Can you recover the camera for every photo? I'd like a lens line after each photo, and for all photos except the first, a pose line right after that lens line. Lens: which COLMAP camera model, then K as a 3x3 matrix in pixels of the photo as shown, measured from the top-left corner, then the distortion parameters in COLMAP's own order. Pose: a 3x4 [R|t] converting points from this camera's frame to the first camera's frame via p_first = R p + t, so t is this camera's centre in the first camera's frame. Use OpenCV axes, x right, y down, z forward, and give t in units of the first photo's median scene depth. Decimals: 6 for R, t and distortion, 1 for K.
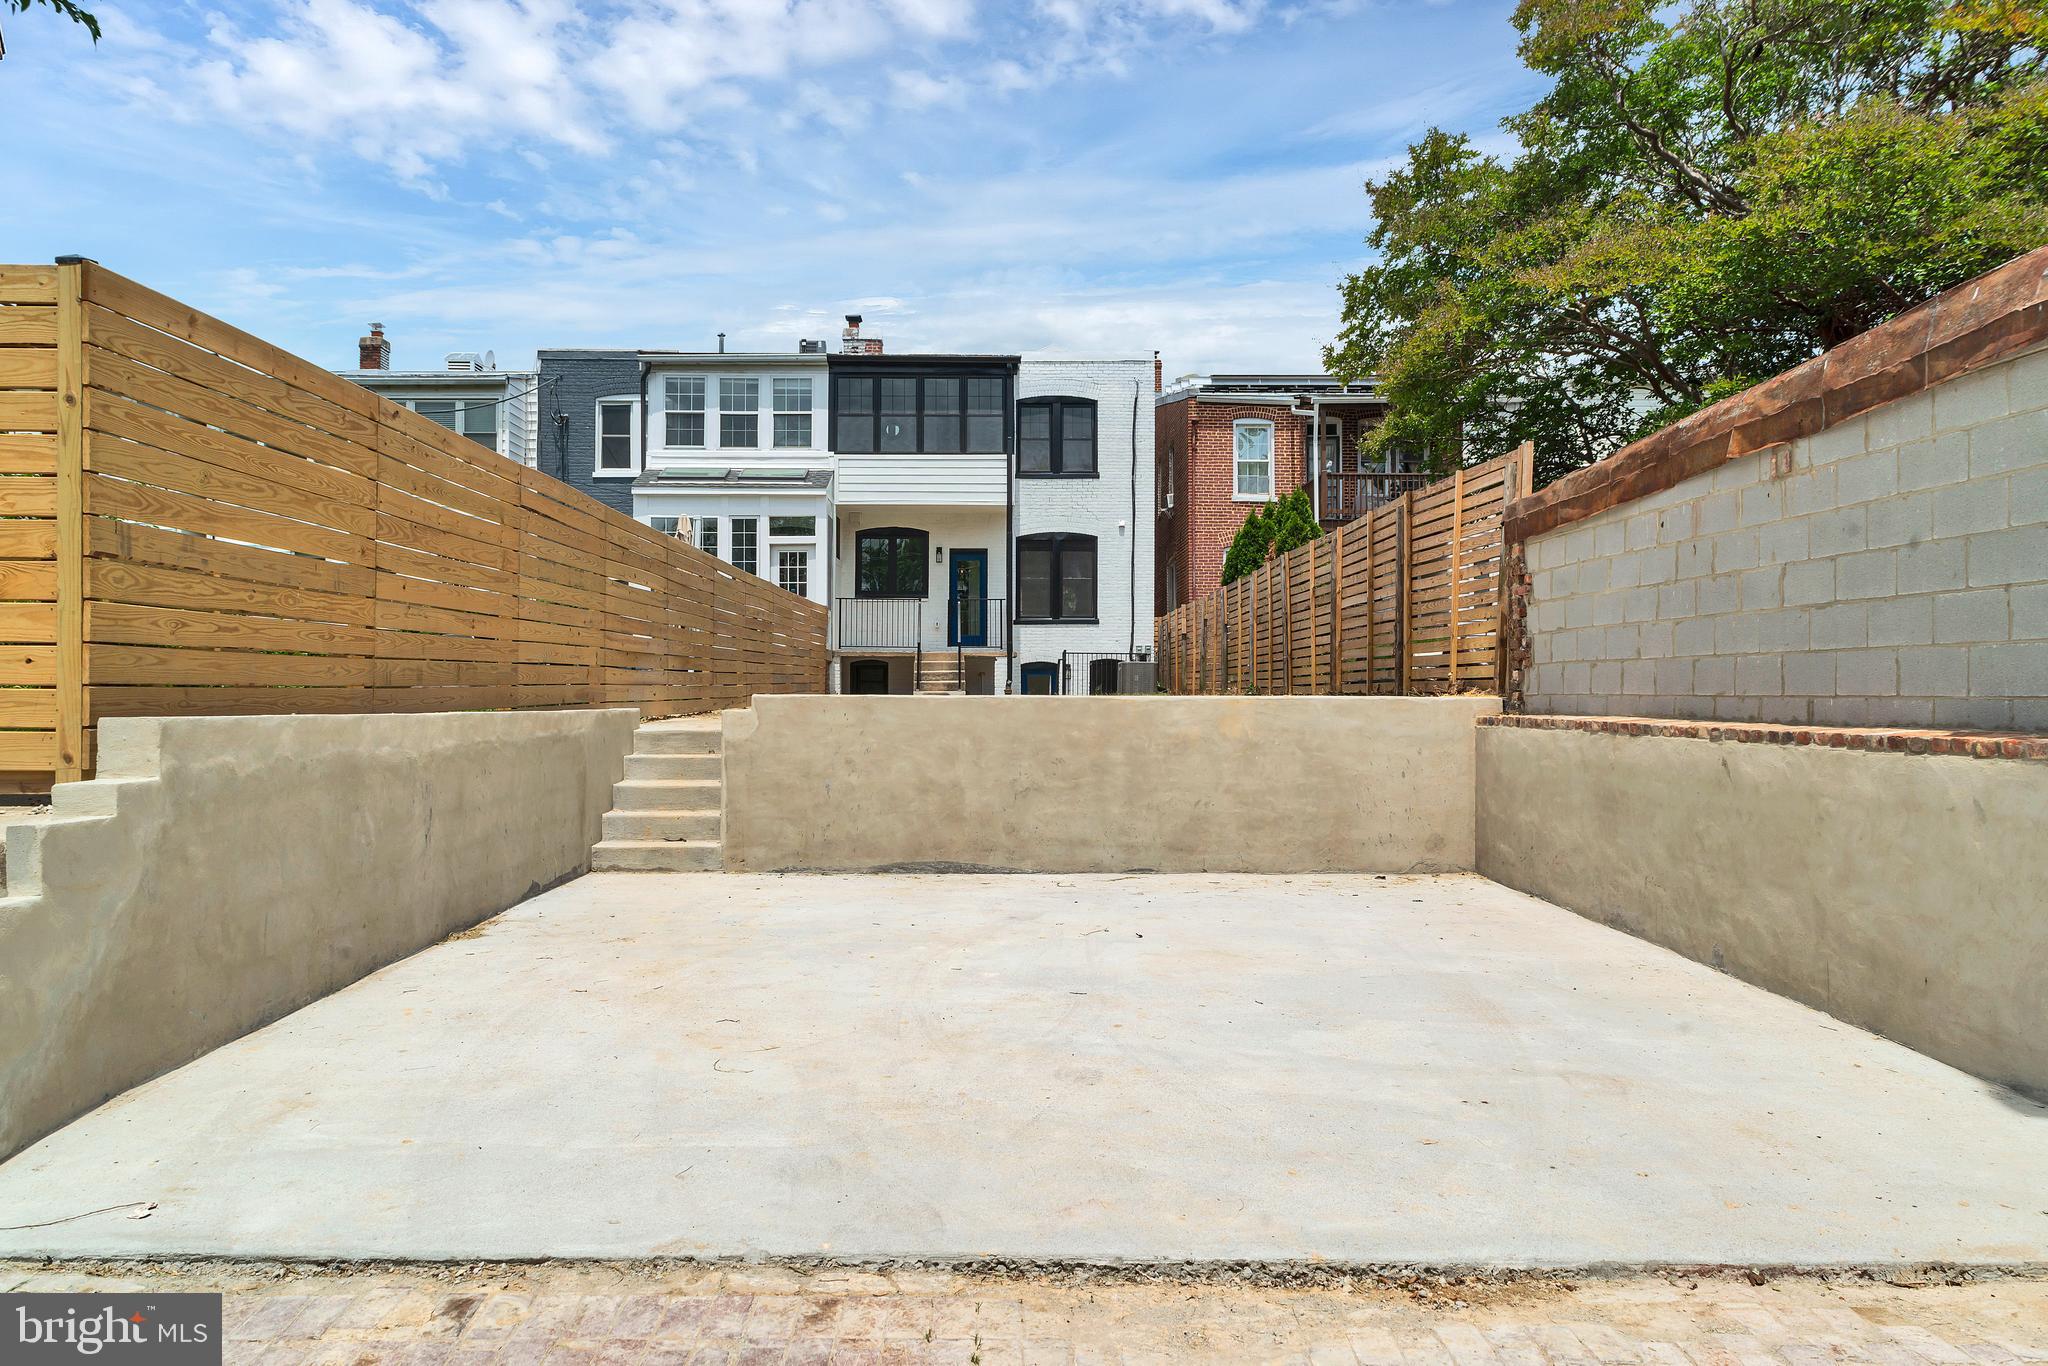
lens RADIAL K [[1393.6, 0, 1027.1], [0, 1393.6, 682.9], [0, 0, 1]] dist [0.007398, -0.002558]
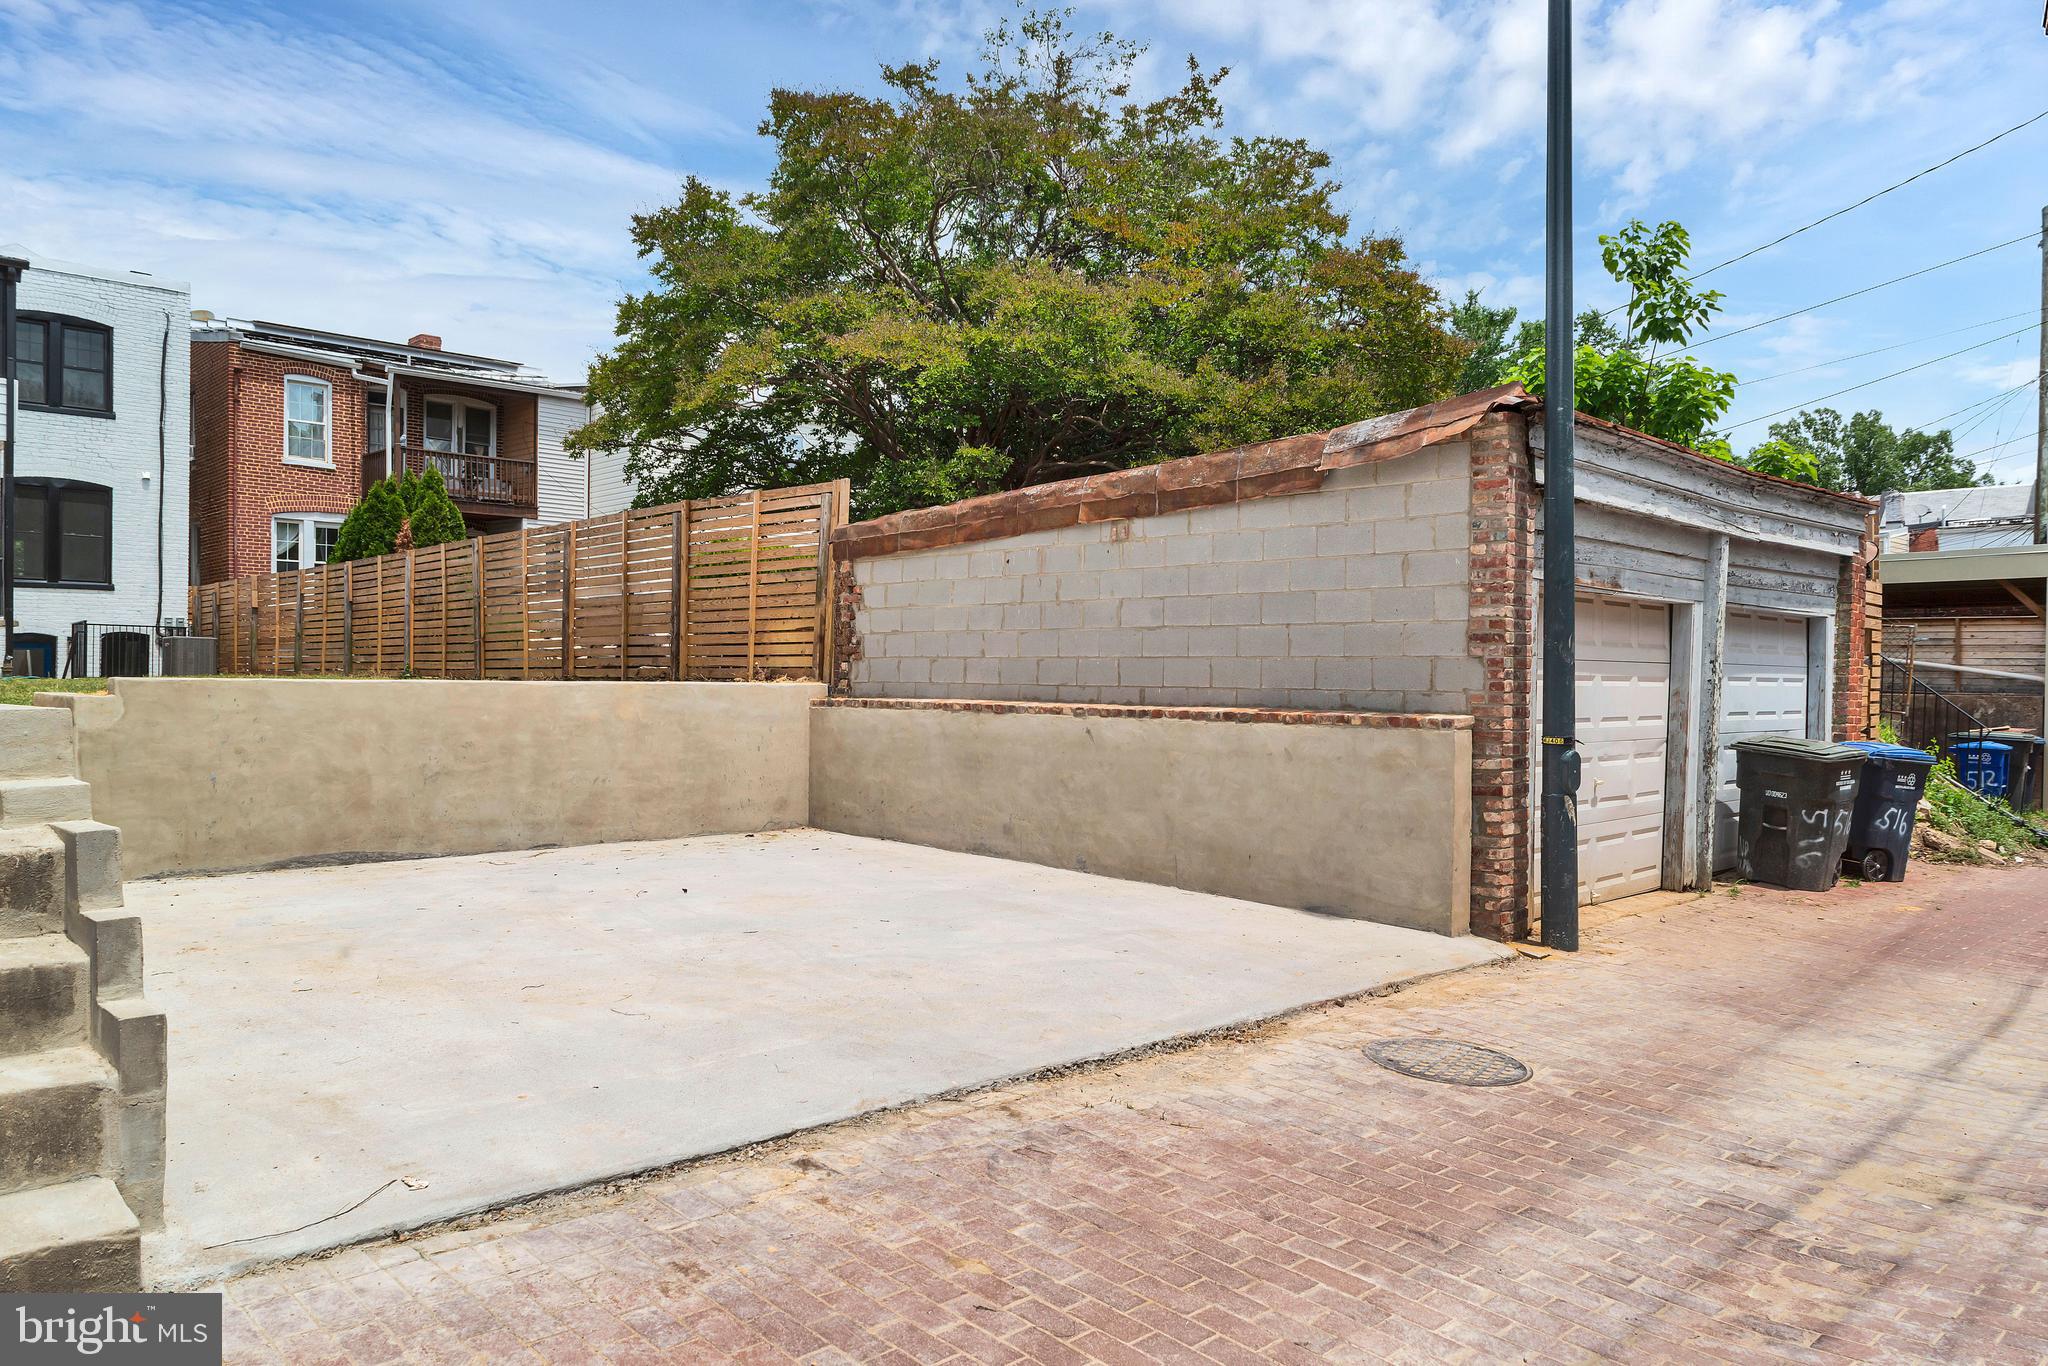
lens RADIAL K [[1393.6, 0, 1027.1], [0, 1393.6, 682.9], [0, 0, 1]] dist [0.007398, -0.002558]
pose [[0.733644, 0.004028, 0.679522, -0.371014], [-0.014141, 0.999856, 0.009341, -0.004499], [-0.679387, -0.016462, 0.733596, -0.025819]]
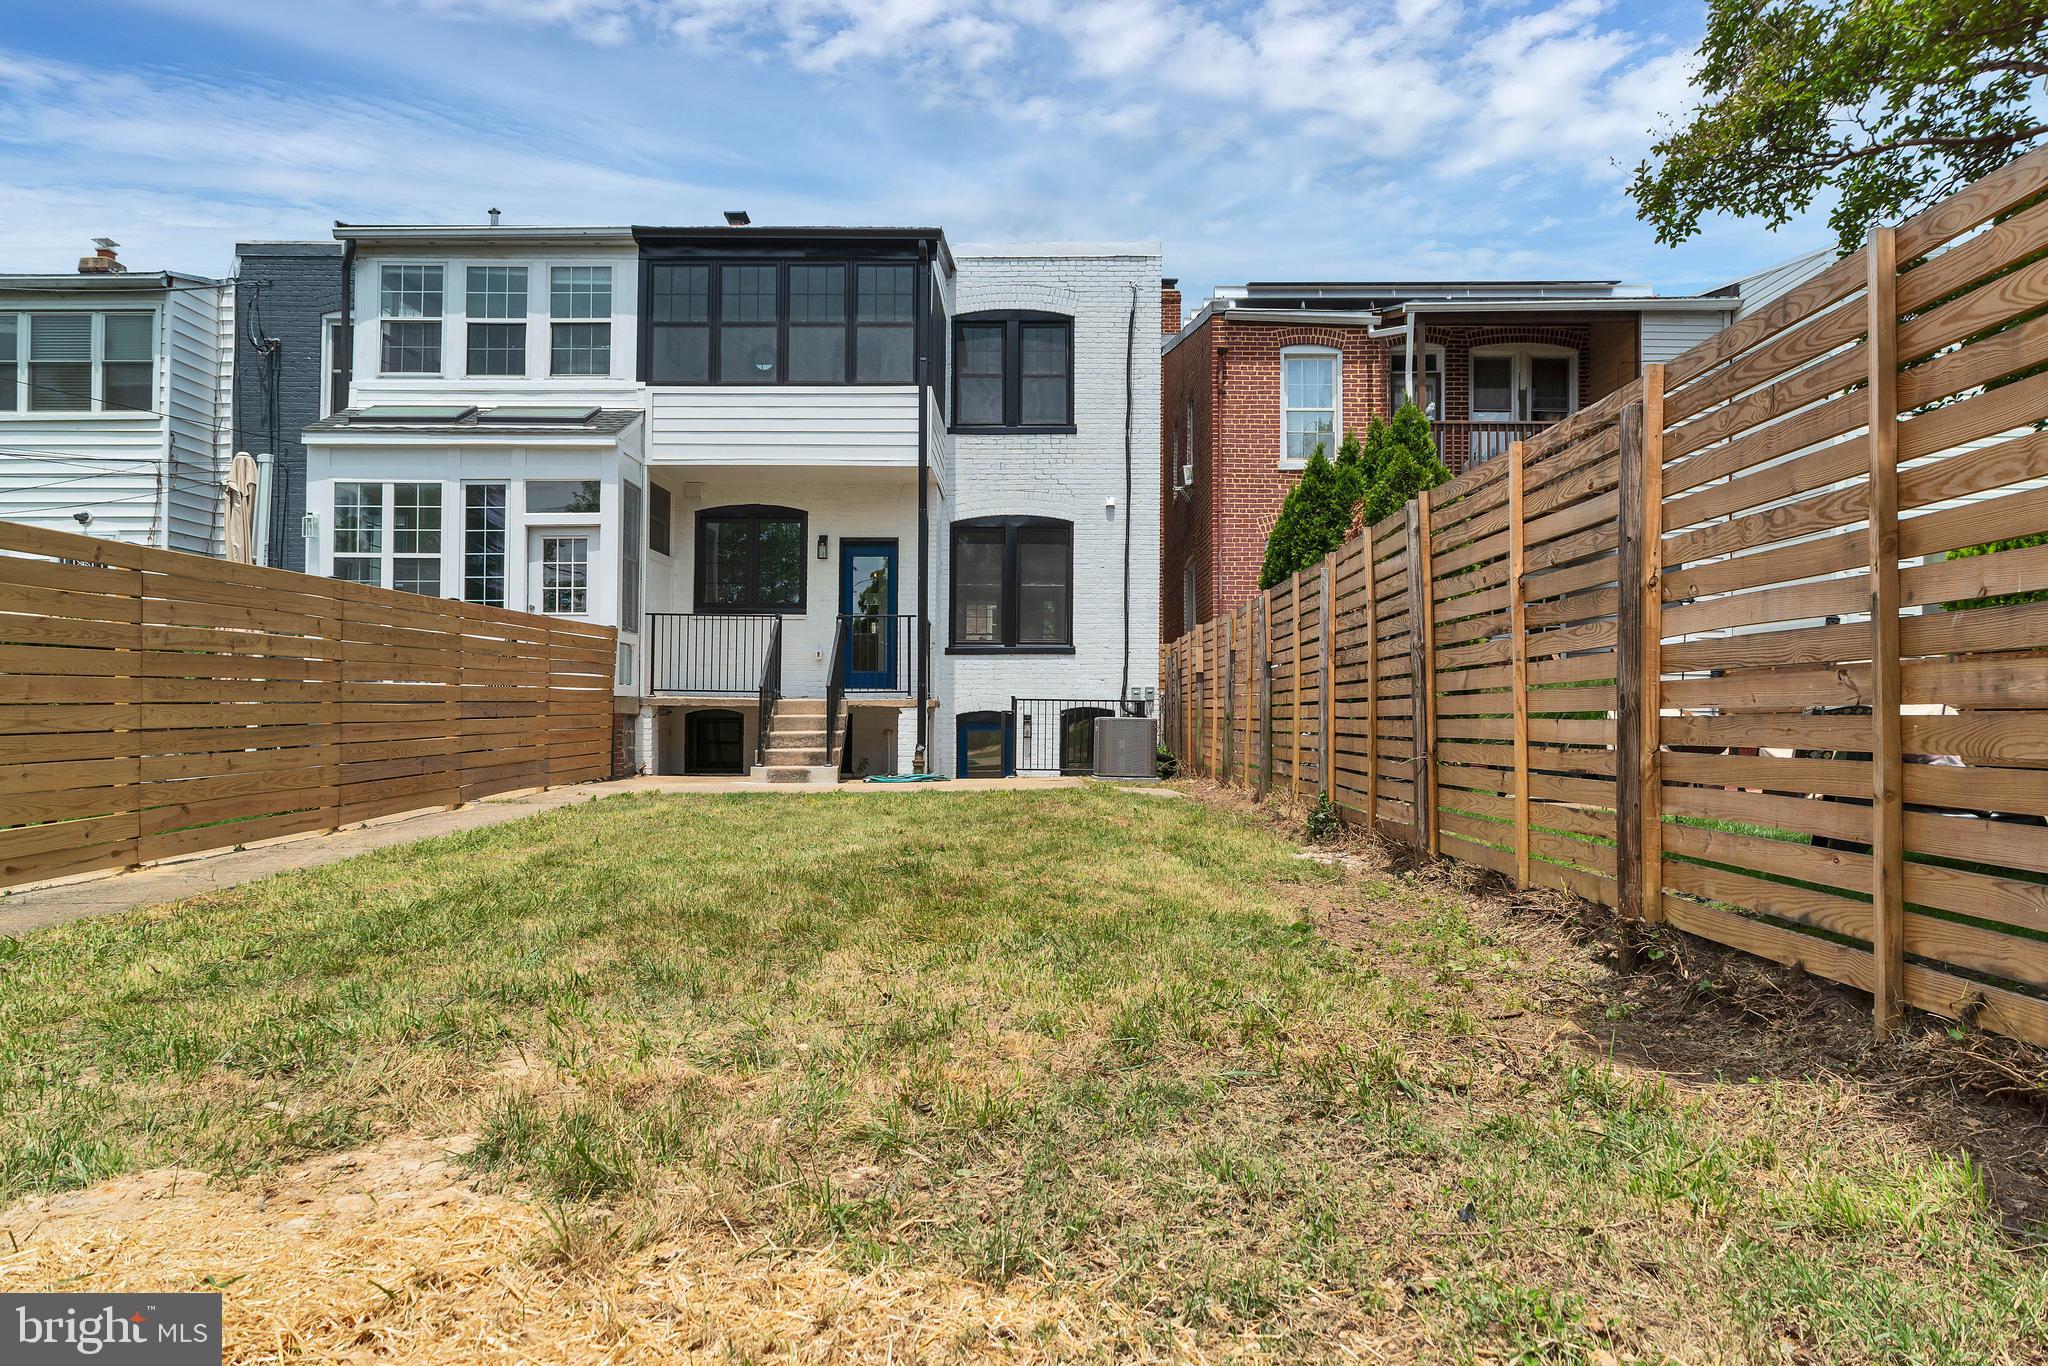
lens RADIAL K [[1393.6, 0, 1027.1], [0, 1393.6, 682.9], [0, 0, 1]] dist [0.007398, -0.002558]
pose [[0.999559, 0.003004, -0.029555, 0.150481], [-0.003432, 0.999890, -0.014424, -0.059243], [0.029509, 0.014519, 0.999459, 1.060415]]
